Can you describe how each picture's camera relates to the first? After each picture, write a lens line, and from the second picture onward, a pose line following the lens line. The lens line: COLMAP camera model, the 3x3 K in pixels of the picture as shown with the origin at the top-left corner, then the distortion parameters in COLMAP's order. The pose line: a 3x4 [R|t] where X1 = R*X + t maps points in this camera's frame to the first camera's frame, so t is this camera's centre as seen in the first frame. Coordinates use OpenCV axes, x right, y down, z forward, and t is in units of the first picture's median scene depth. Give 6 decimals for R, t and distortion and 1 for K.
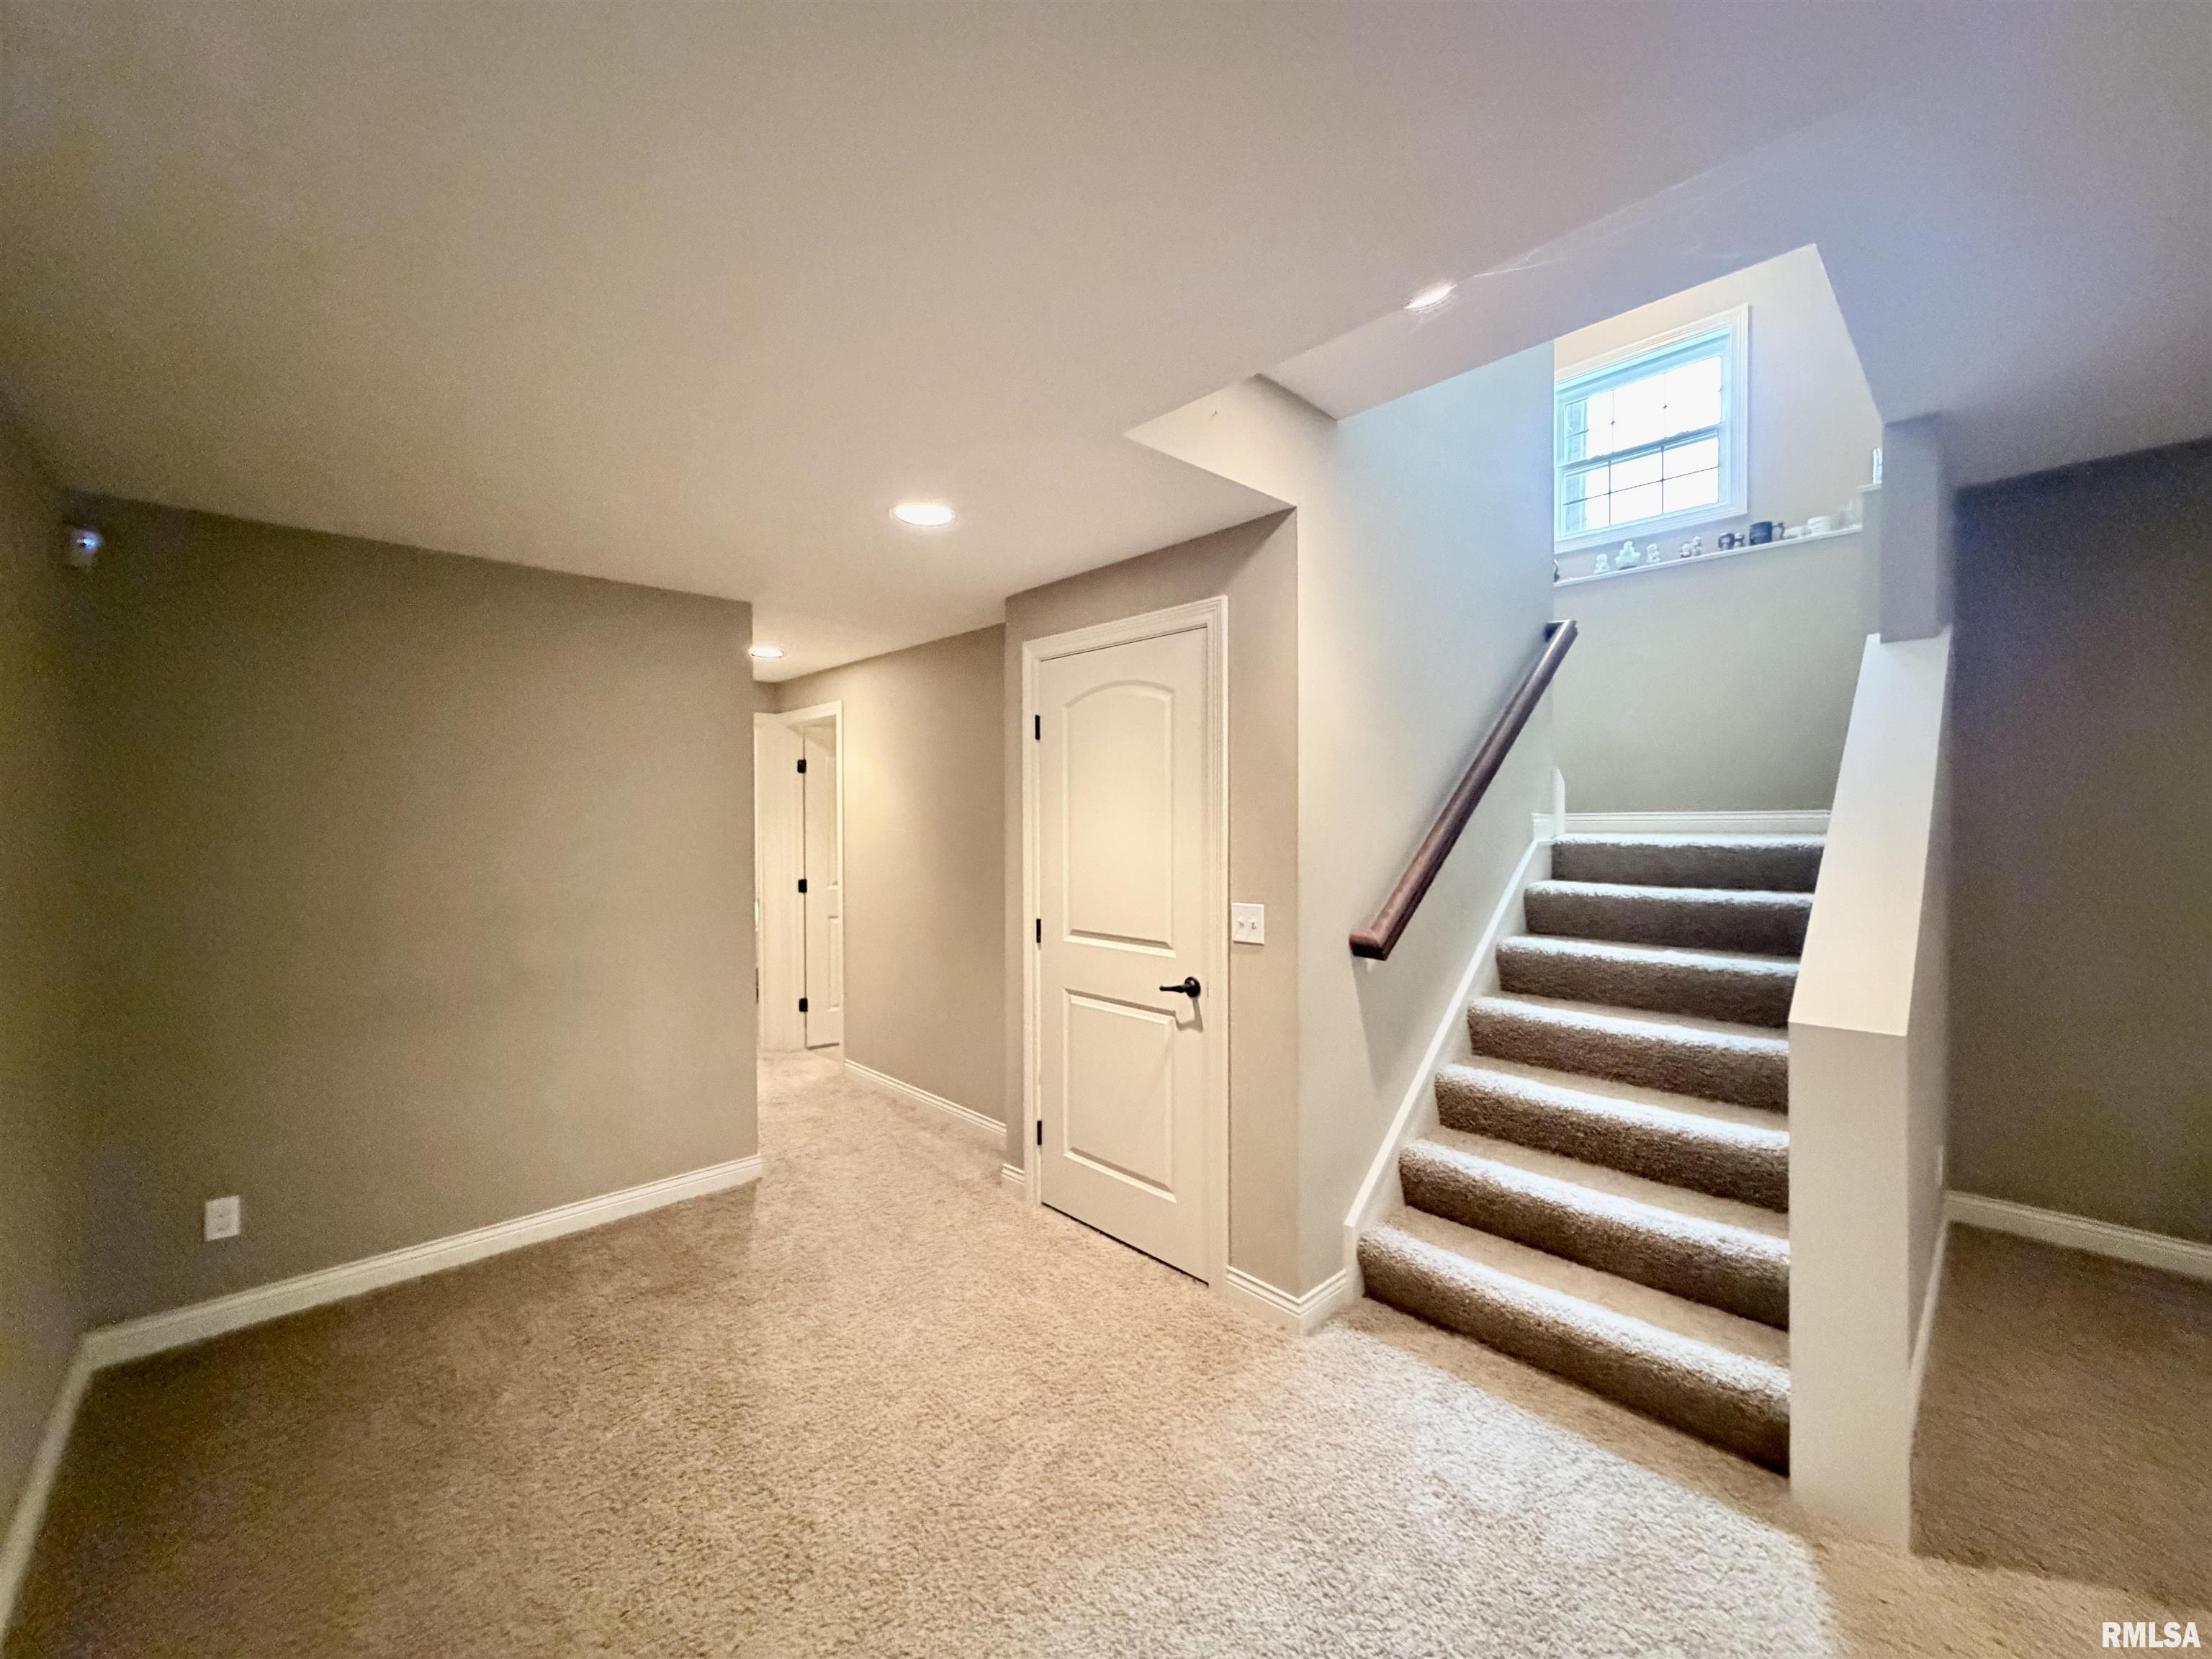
lens RADIAL K [[881.9, 0, 1102.3], [0, 881.9, 824.3], [0, 0, 1]] dist [-0.001327, 0.000461]
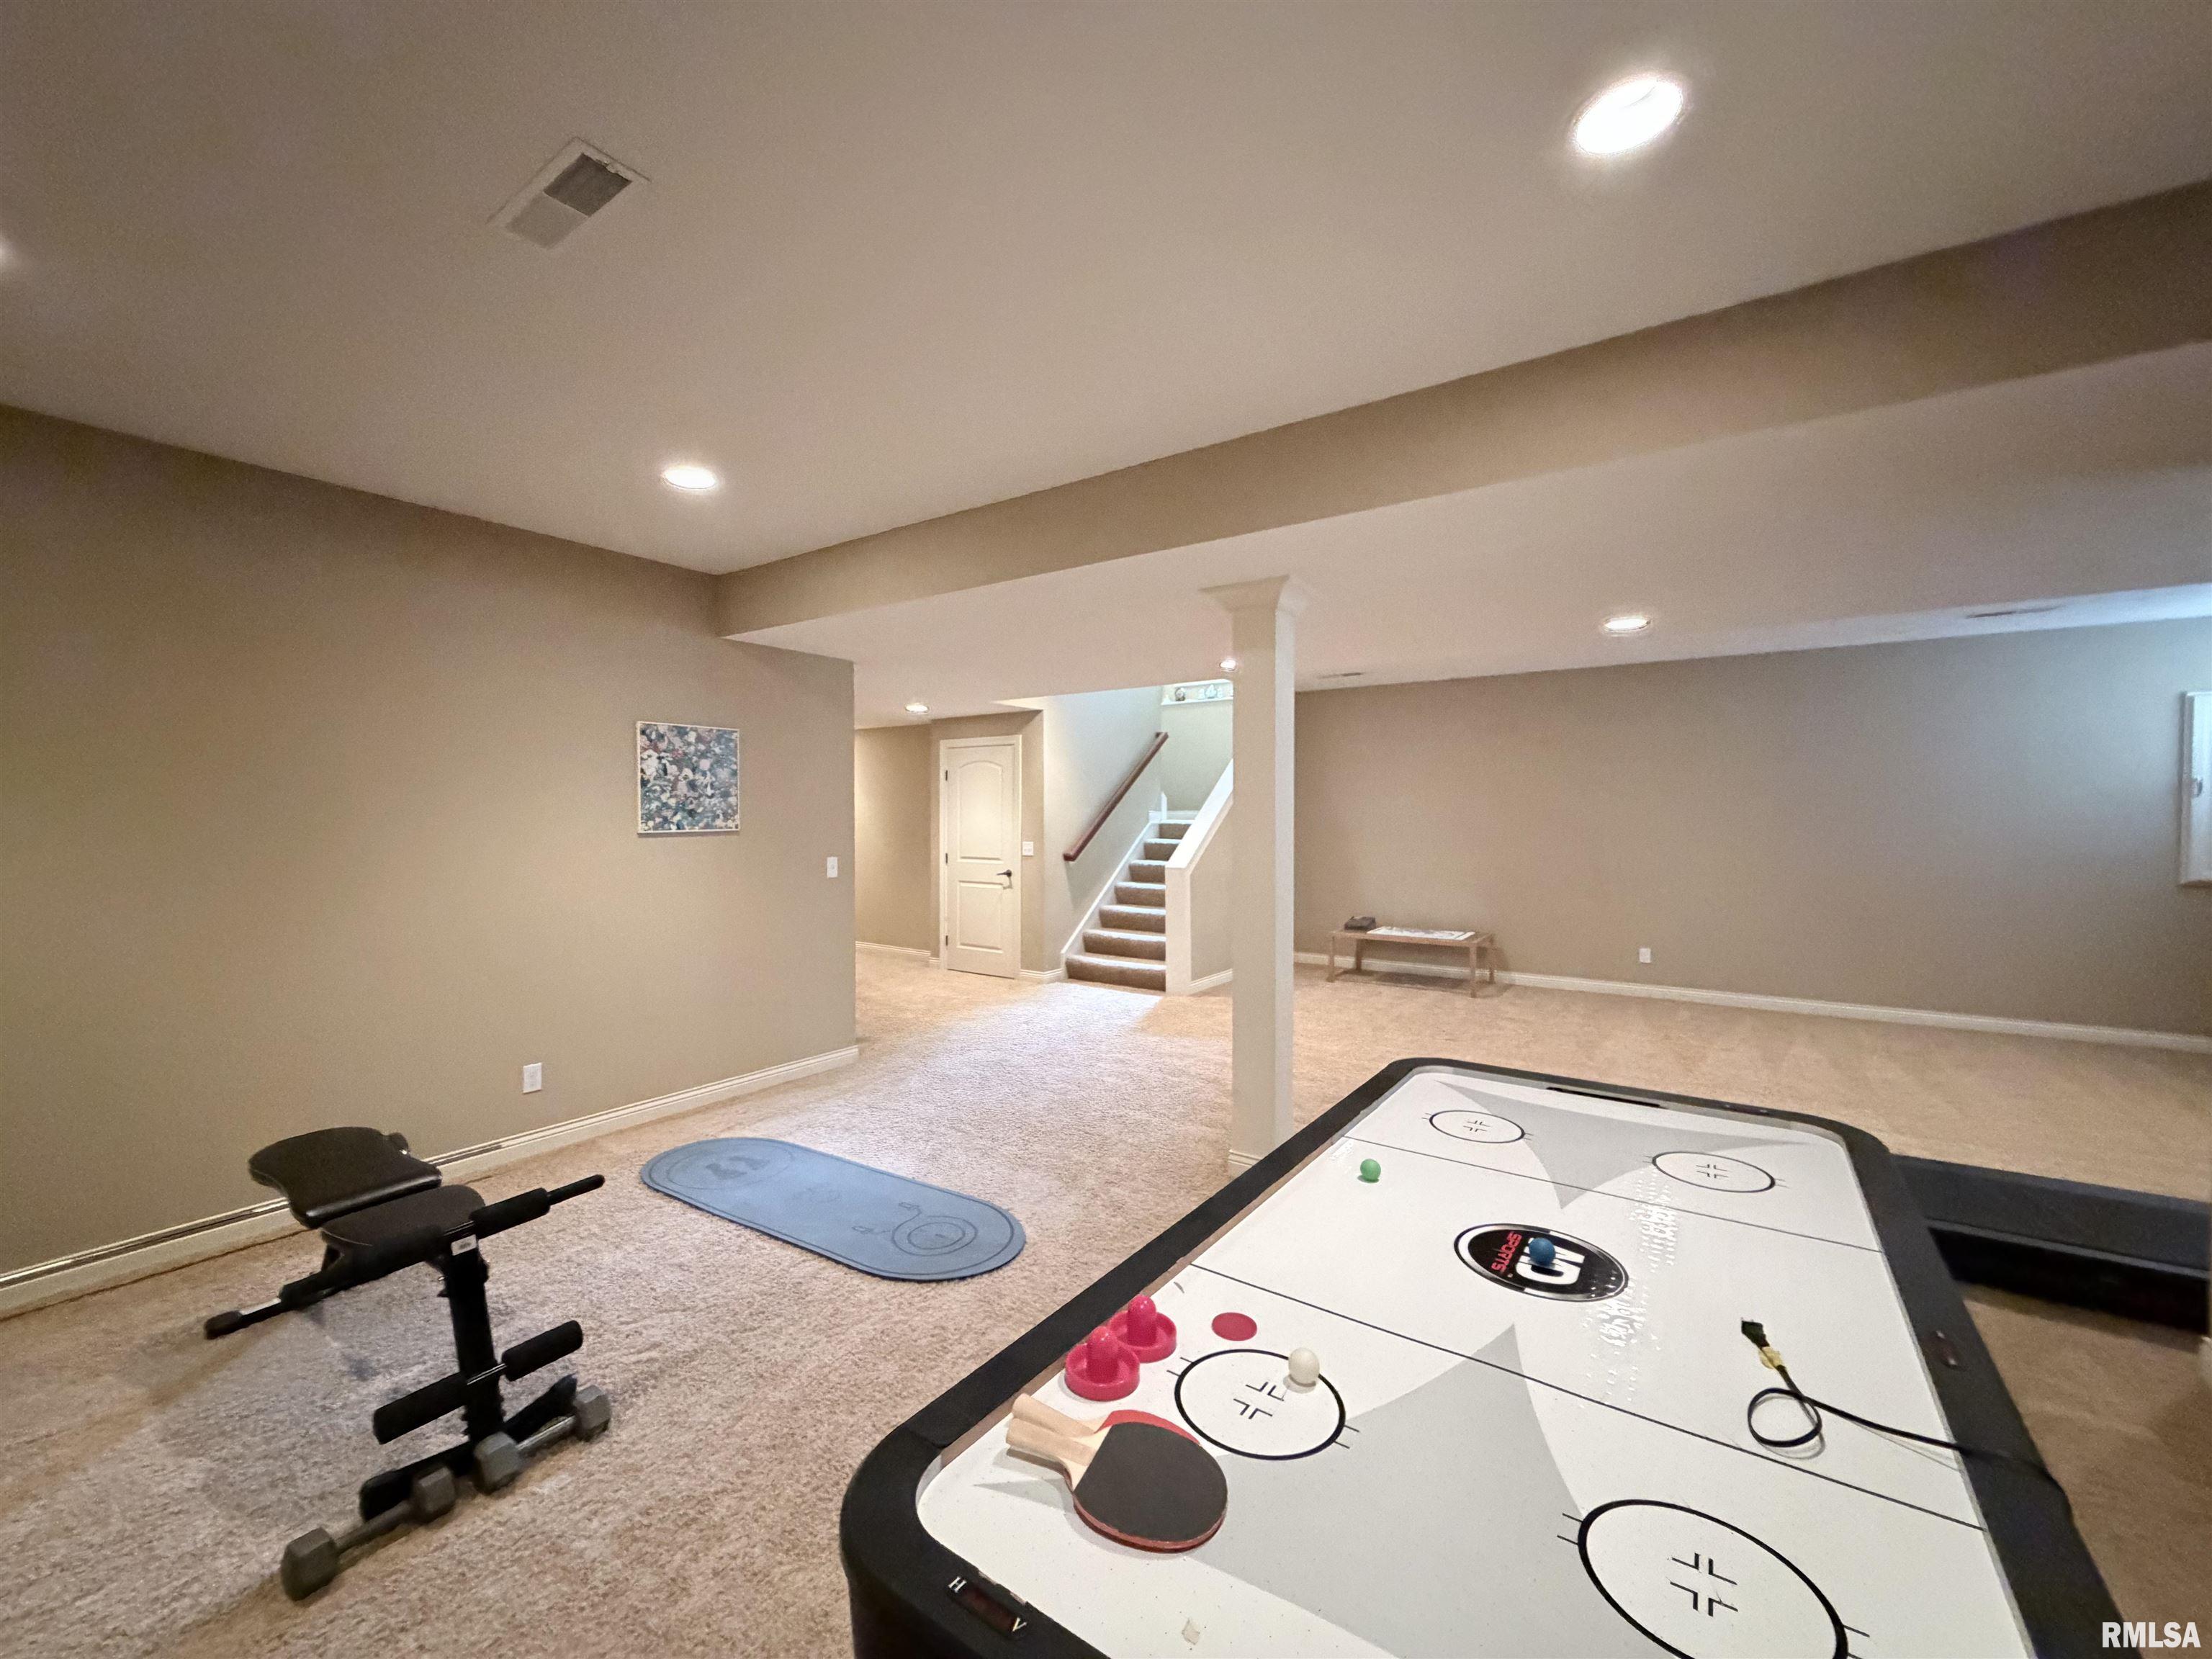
lens RADIAL K [[881.9, 0, 1100.8], [0, 881.9, 823.1], [0, 0, 1]] dist [-0.001327, 0.000461]
pose [[0.979941, -0.001206, 0.199283, -0.168026], [-0.000047, 0.999980, 0.006285, 0.008261], [-0.199287, -0.006168, 0.979922, -1.786120]]
